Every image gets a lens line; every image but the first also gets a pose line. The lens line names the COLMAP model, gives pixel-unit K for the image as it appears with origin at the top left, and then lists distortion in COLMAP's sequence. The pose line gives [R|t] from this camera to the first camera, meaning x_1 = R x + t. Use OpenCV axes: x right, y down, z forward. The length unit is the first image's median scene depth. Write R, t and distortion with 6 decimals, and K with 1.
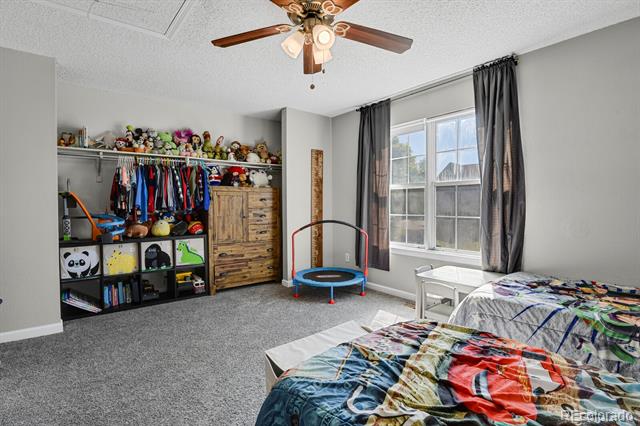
lens RADIAL K [[326.3, 0, 325.8], [0, 326.3, 209.9], [0, 0, 1]] dist [-0.021453, -0.000958]
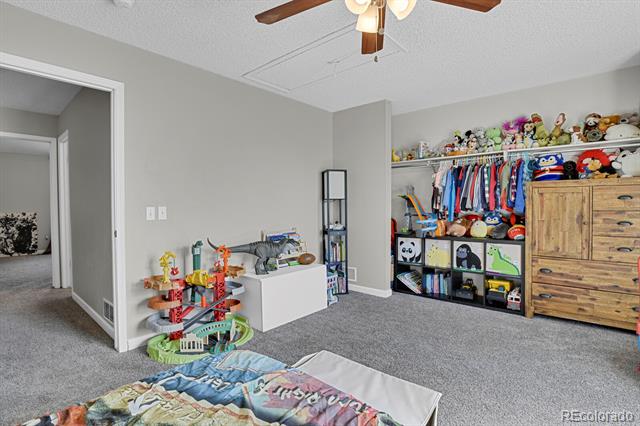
lens RADIAL K [[326.3, 0, 323.3], [0, 326.3, 211.3], [0, 0, 1]] dist [-0.021453, -0.000958]
pose [[0.133869, 0.021012, -0.990776, 0.399955], [-0.014167, 0.999714, 0.019288, -0.009936], [0.990898, 0.011454, 0.134129, 0.418848]]
